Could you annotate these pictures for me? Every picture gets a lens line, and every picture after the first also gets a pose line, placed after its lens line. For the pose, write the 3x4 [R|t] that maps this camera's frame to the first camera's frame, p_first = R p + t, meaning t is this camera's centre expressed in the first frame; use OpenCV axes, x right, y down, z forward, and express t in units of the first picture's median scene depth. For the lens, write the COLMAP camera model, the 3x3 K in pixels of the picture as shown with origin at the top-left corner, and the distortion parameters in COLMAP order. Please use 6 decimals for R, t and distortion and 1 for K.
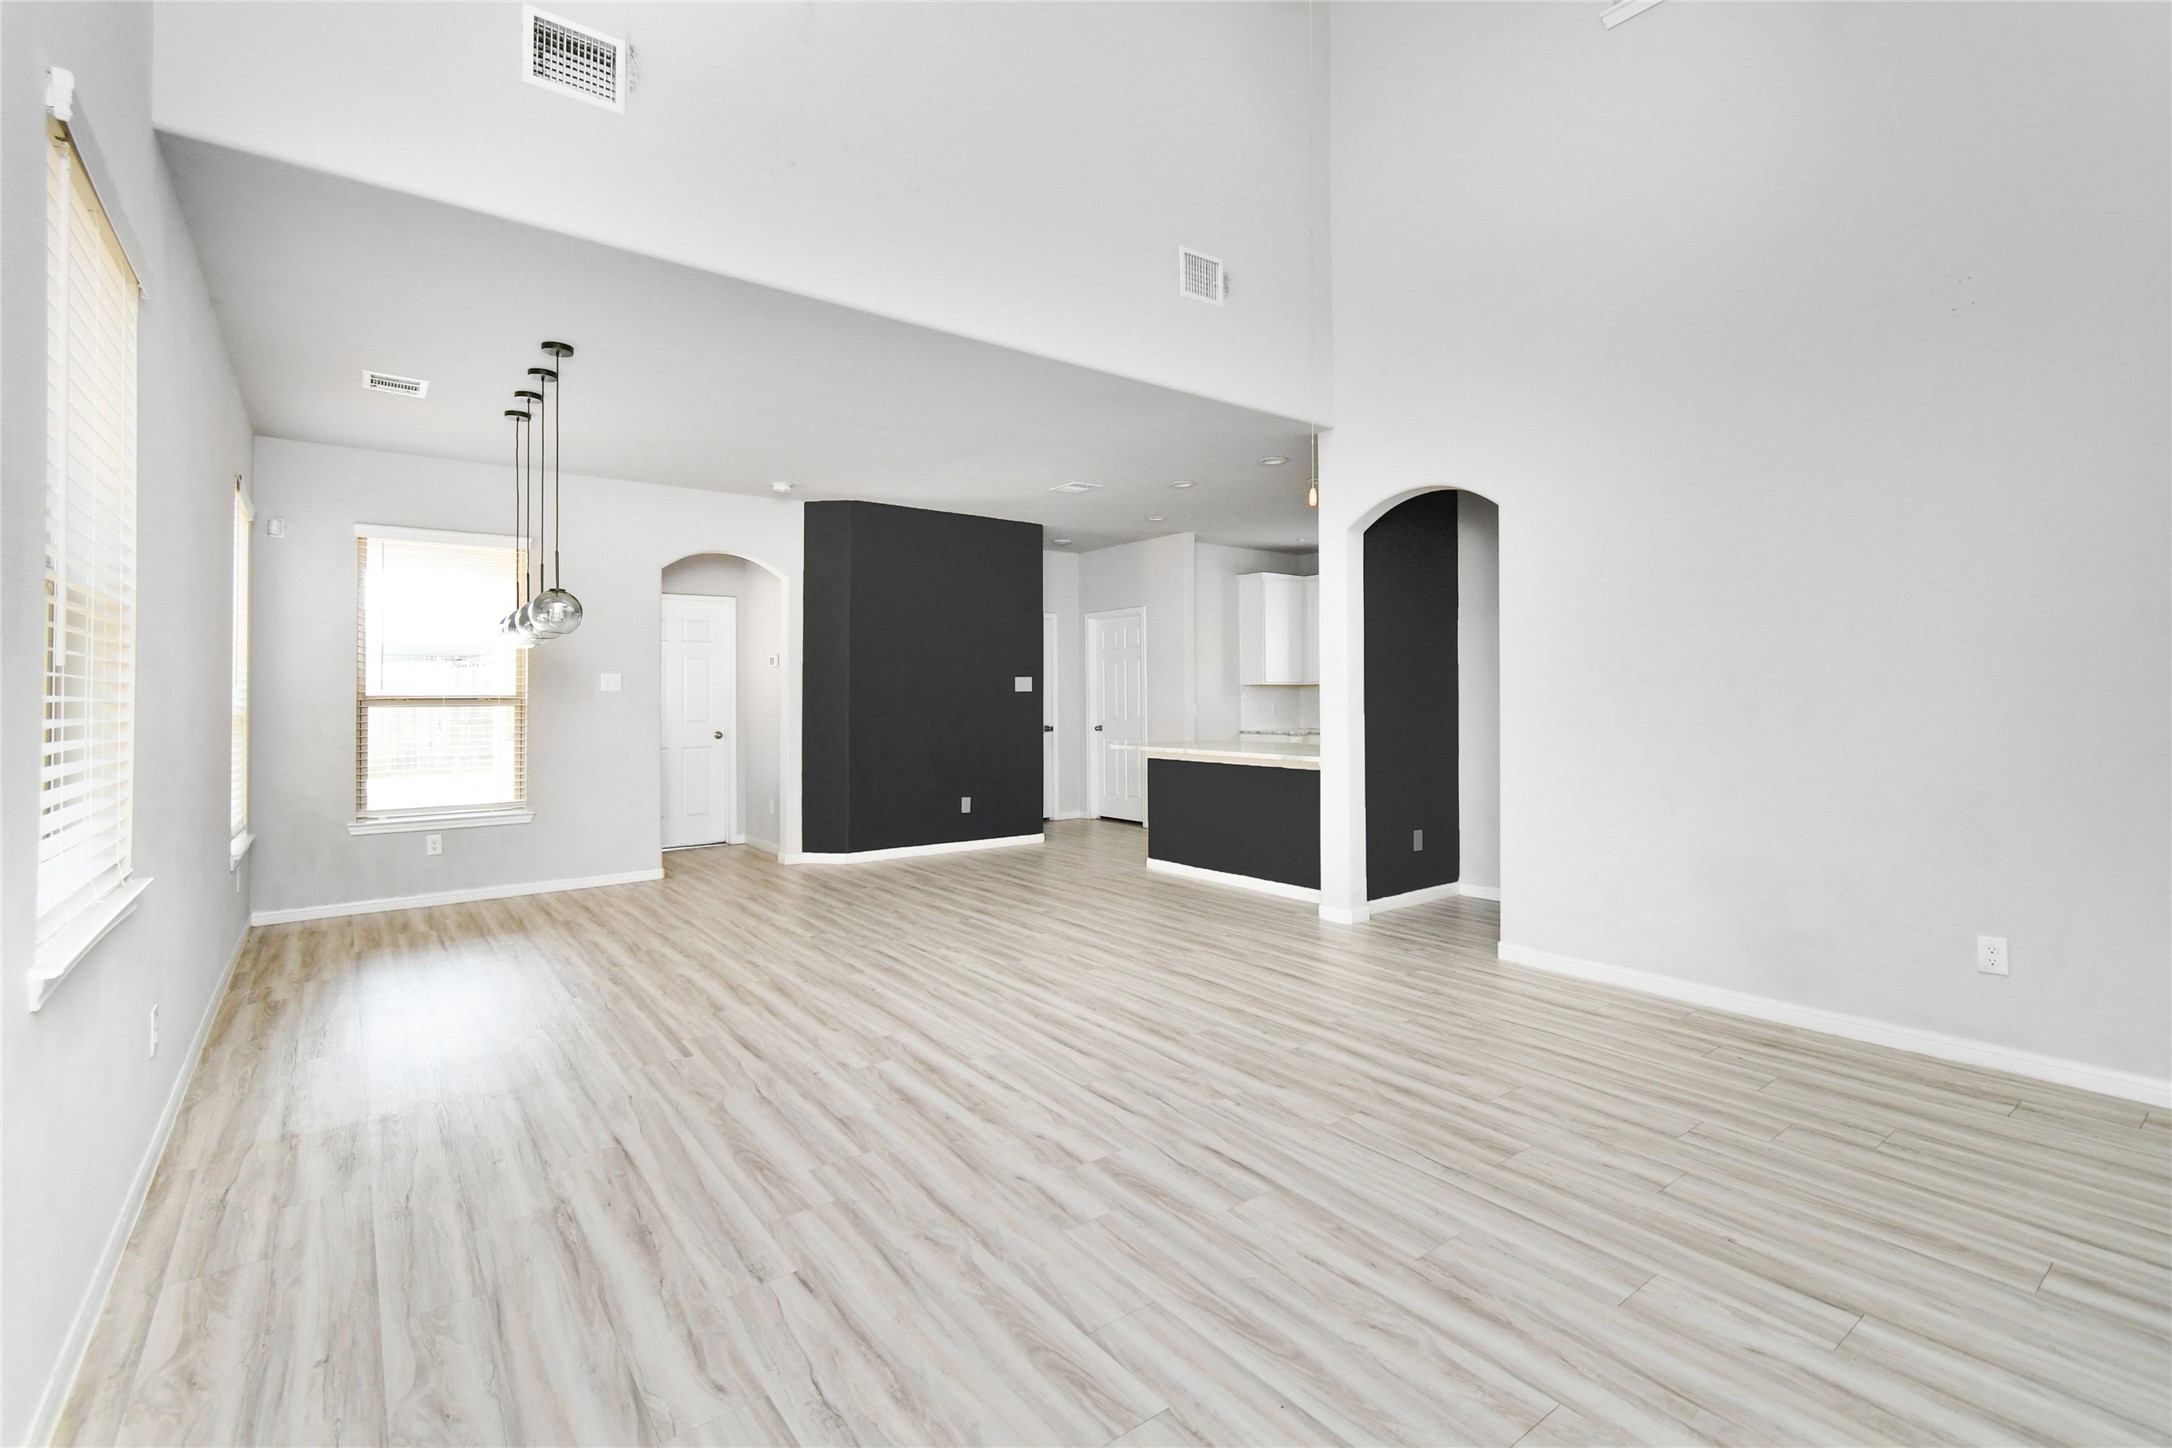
lens RADIAL K [[969.8, 0, 1081.6], [0, 969.8, 684.1], [0, 0, 1]] dist [0.005143, -0.003320]
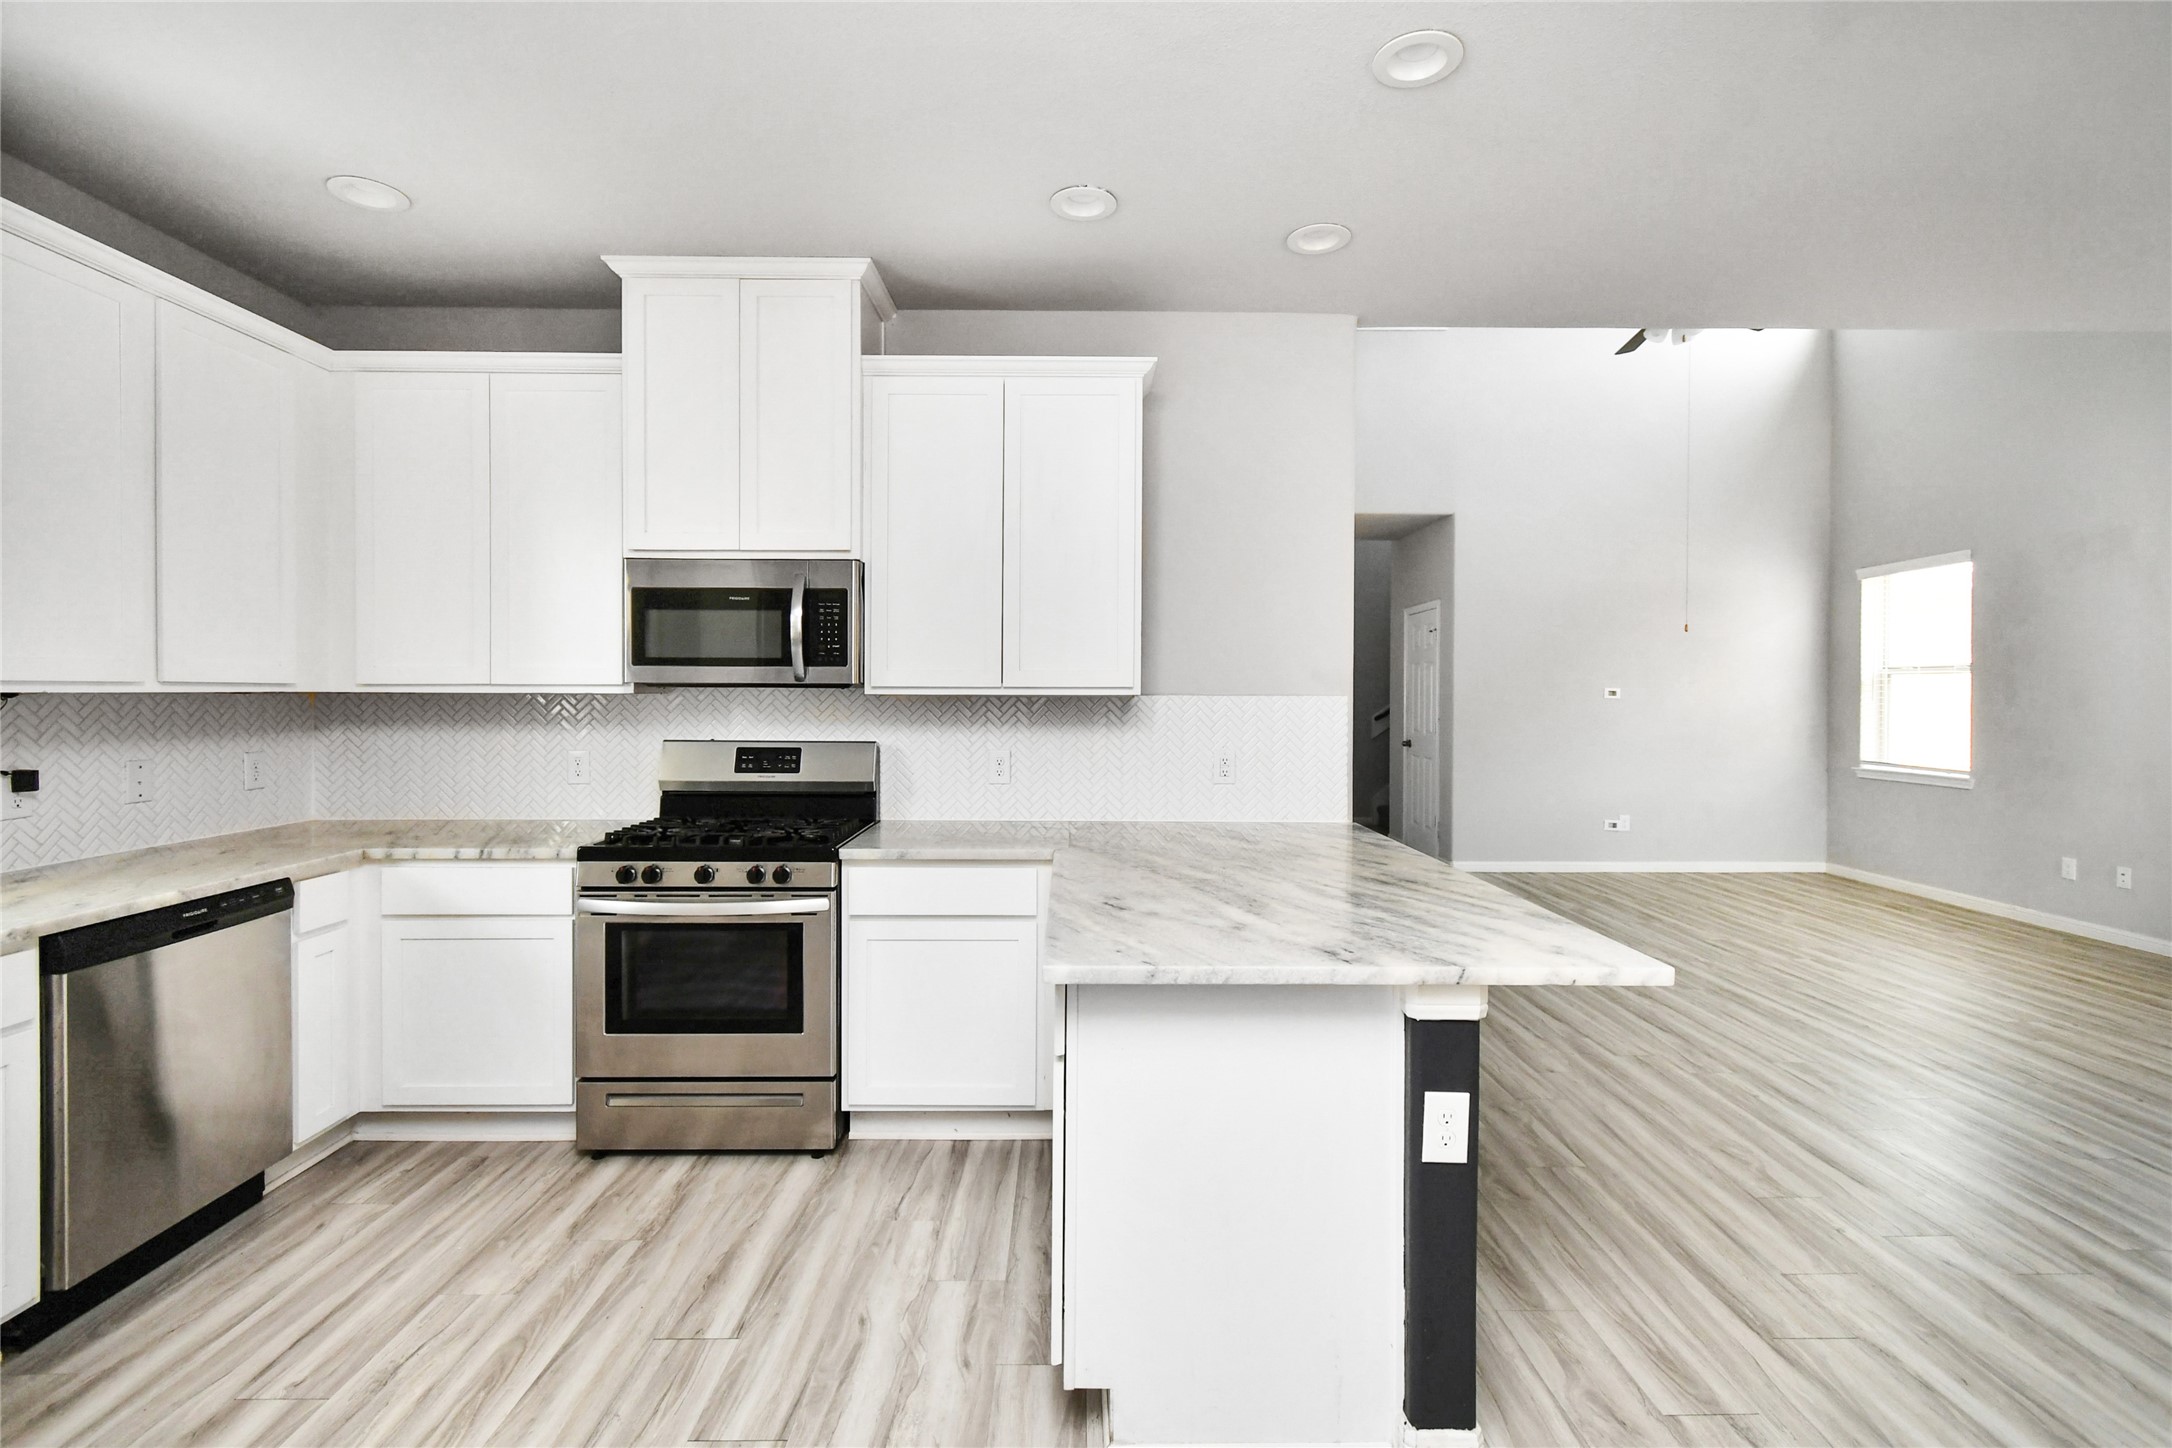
lens RADIAL K [[969.8, 0, 1082.2], [0, 969.8, 704.3], [0, 0, 1]] dist [0.005143, -0.003320]
pose [[-0.801349, -0.007576, 0.598149, 0.007099], [-0.008362, 0.999964, 0.001462, -0.003350], [-0.598138, -0.003830, -0.801384, 2.318890]]
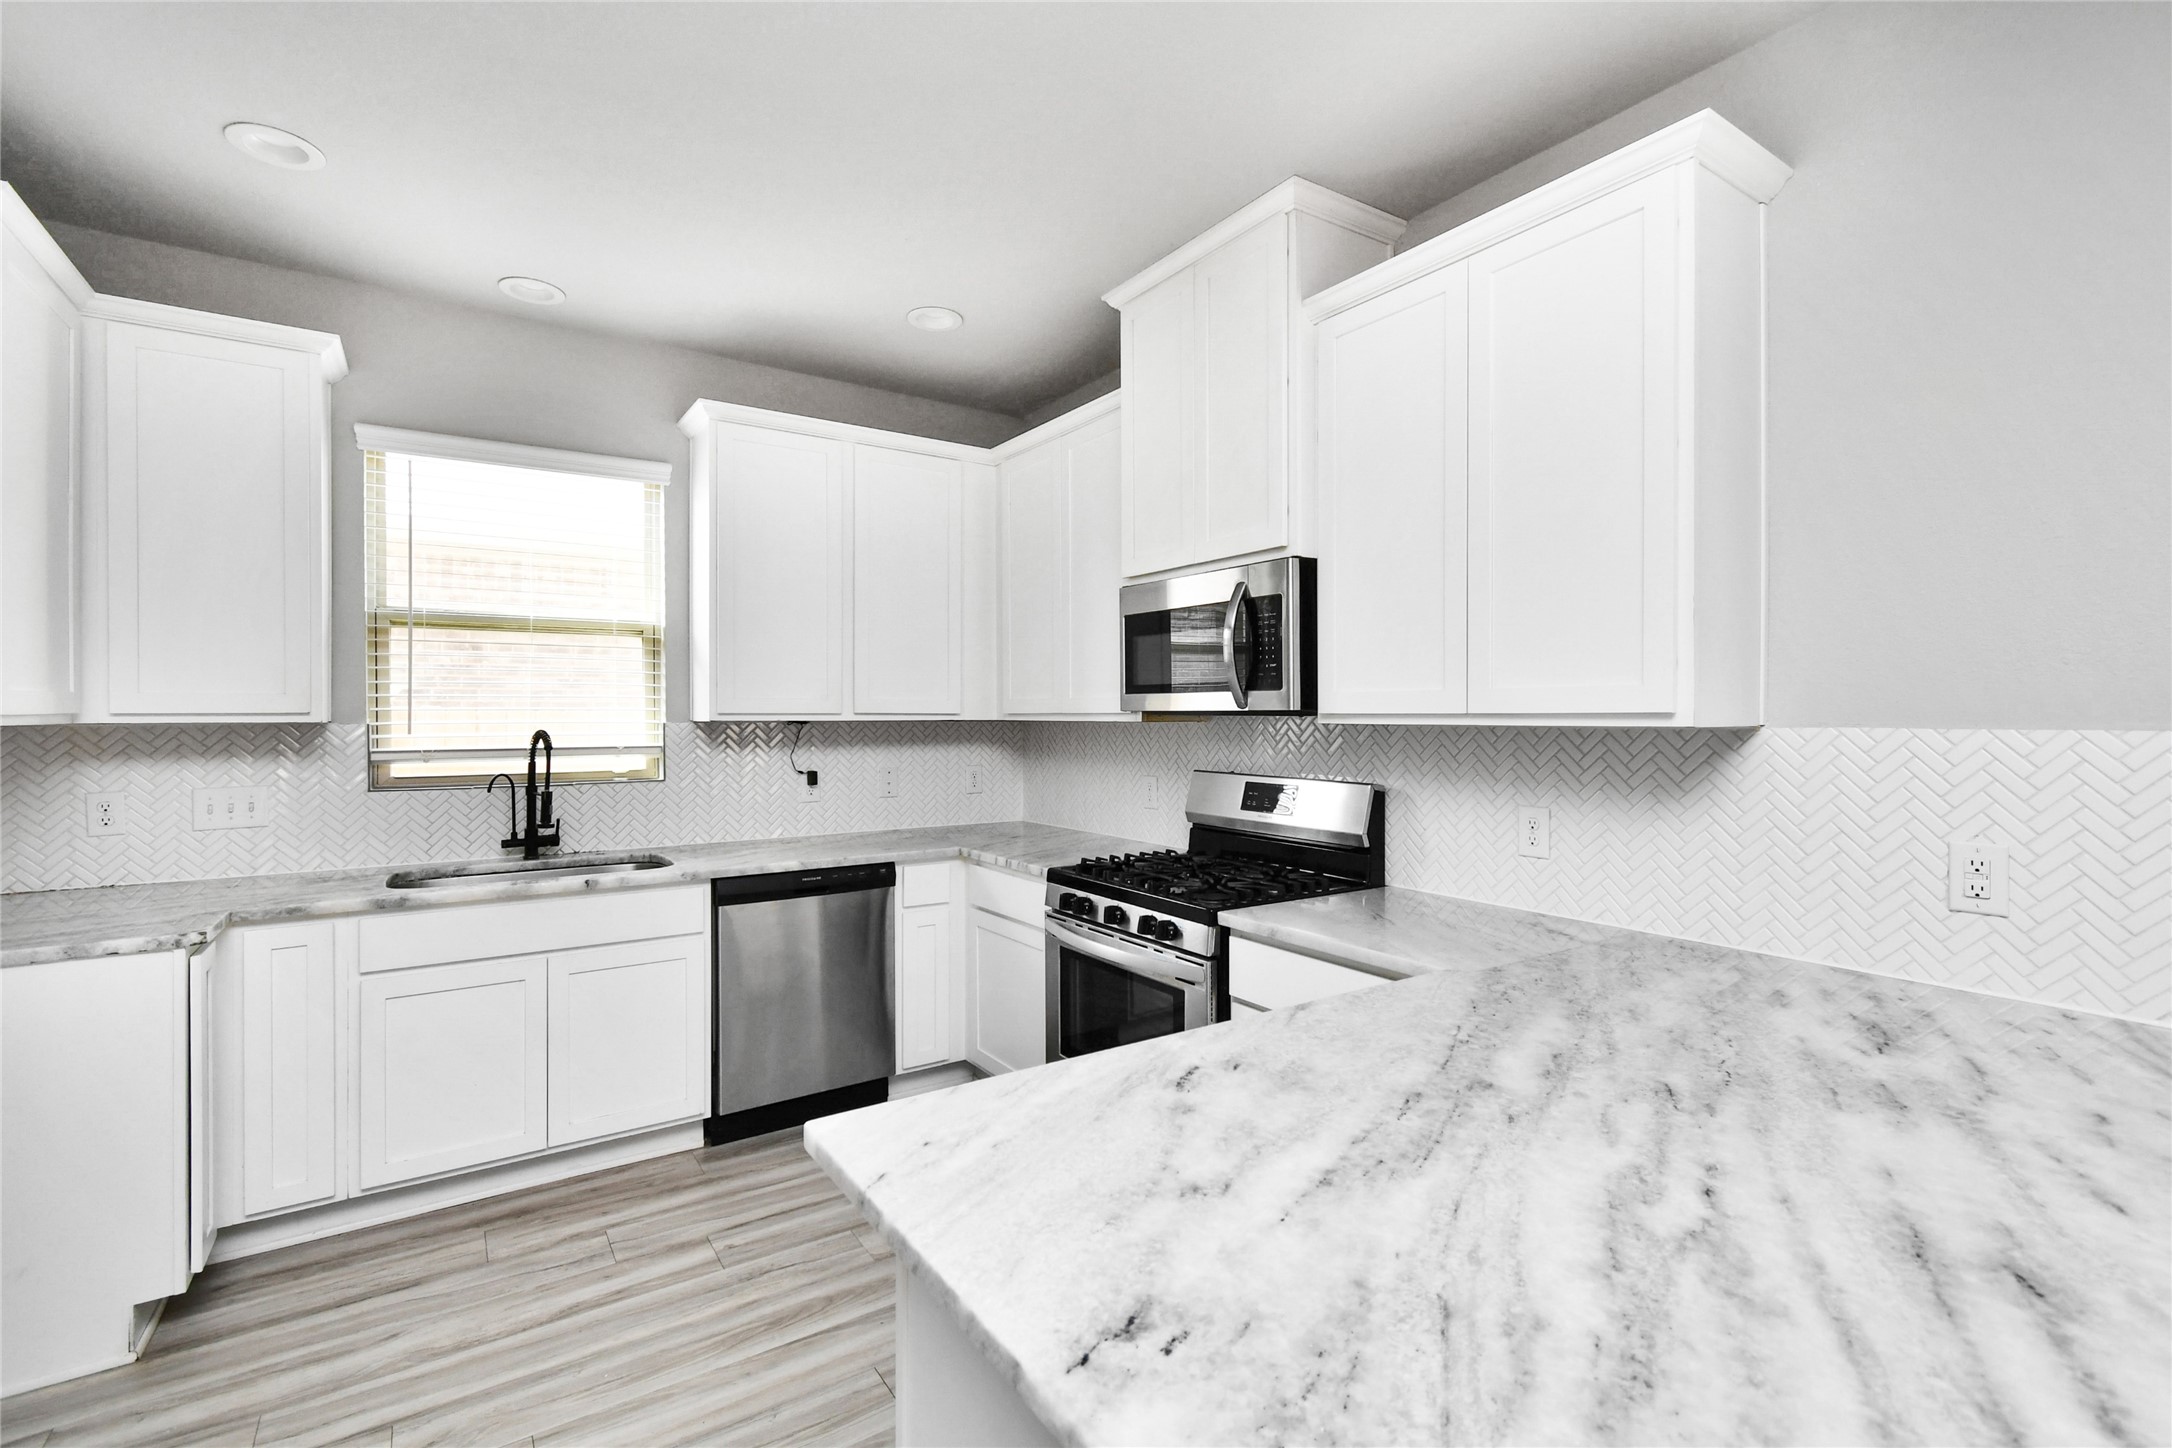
lens RADIAL K [[969.8, 0, 1070.2], [0, 969.8, 712.4], [0, 0, 1]] dist [0.005143, -0.003320]
pose [[0.067890, 0.005540, 0.997677, -0.015592], [-0.013054, 0.999904, -0.004664, -0.011196], [-0.997607, -0.012708, 0.067956, 1.887471]]
